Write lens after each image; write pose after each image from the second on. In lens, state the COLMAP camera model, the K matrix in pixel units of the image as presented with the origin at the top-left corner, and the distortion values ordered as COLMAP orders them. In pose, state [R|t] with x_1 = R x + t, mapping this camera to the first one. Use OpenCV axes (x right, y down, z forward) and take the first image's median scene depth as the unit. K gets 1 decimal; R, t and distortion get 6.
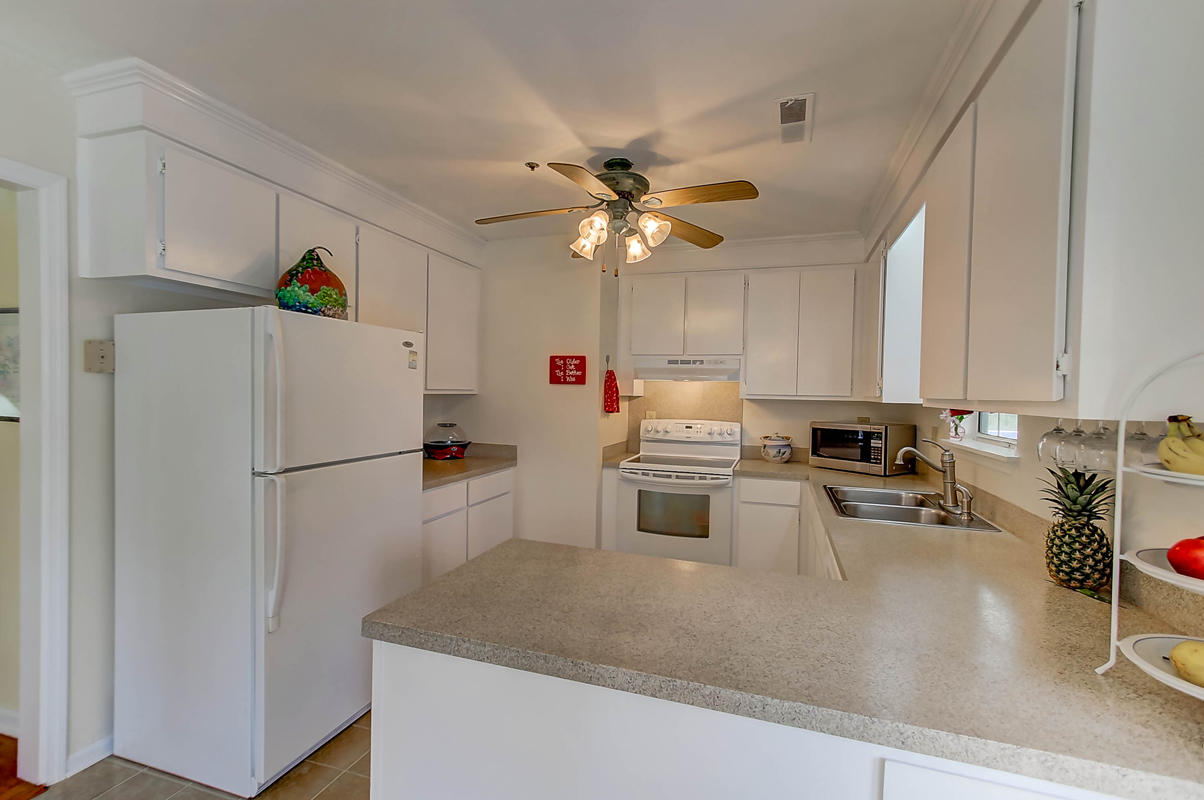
lens RADIAL K [[543.3, 0, 600.7], [0, 543.3, 399.8], [0, 0, 1]] dist [-0.000318, 0.005141]
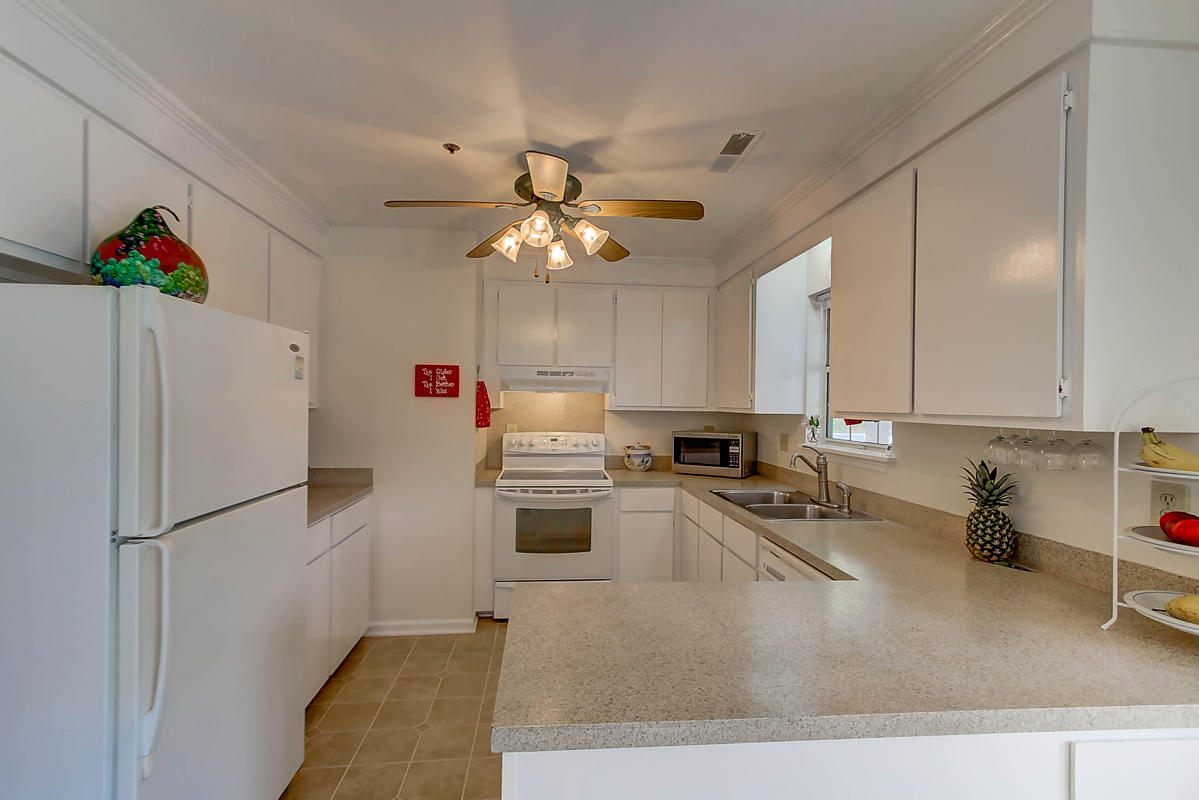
lens RADIAL K [[541.0, 0, 598.2], [0, 541.0, 401.6], [0, 0, 1]] dist [-0.000318, 0.005141]
pose [[0.913473, -0.005233, 0.406865, -0.346086], [0.010341, 0.999893, -0.010357, -0.016879], [-0.406767, 0.013668, 0.913430, 0.153213]]
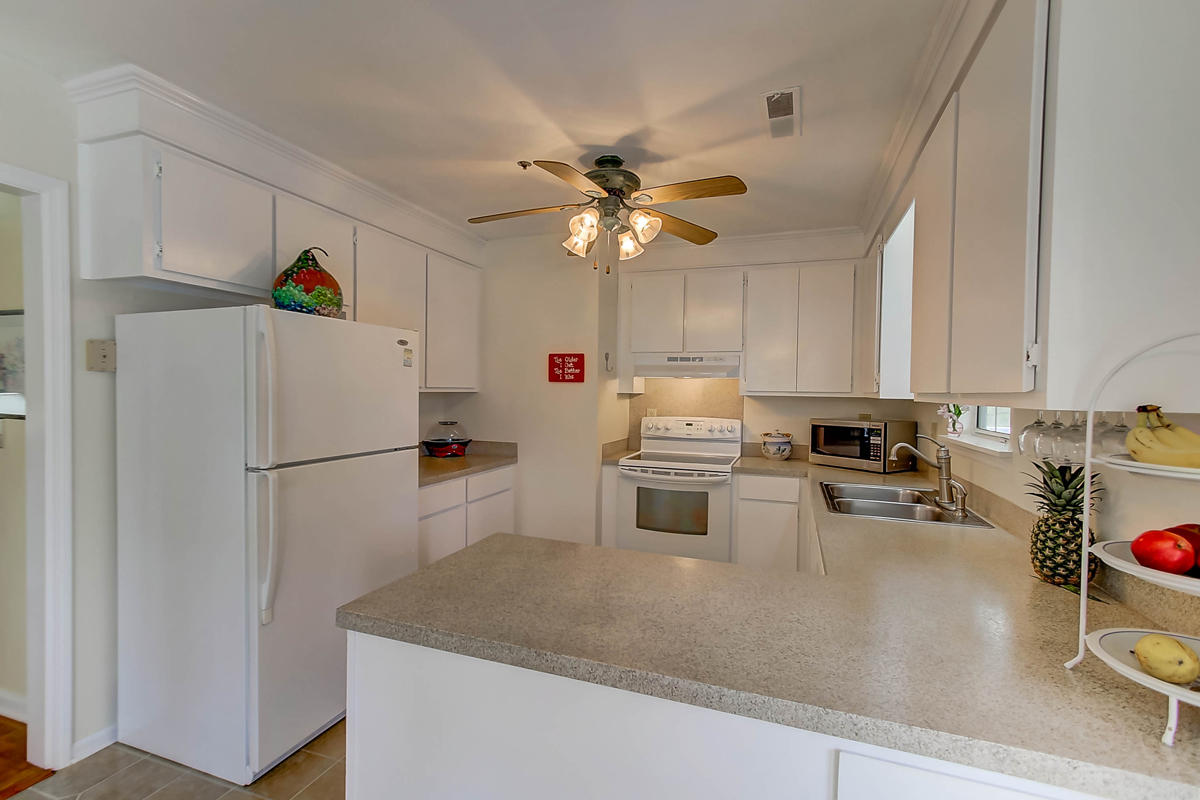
lens RADIAL K [[541.5, 0, 598.0], [0, 541.5, 400.8], [0, 0, 1]] dist [-0.000318, 0.005141]
pose [[0.999645, -0.003966, -0.026337, 0.045605], [0.004049, 0.999987, 0.003088, 0.006043], [0.026325, -0.003194, 0.999648, -0.001426]]
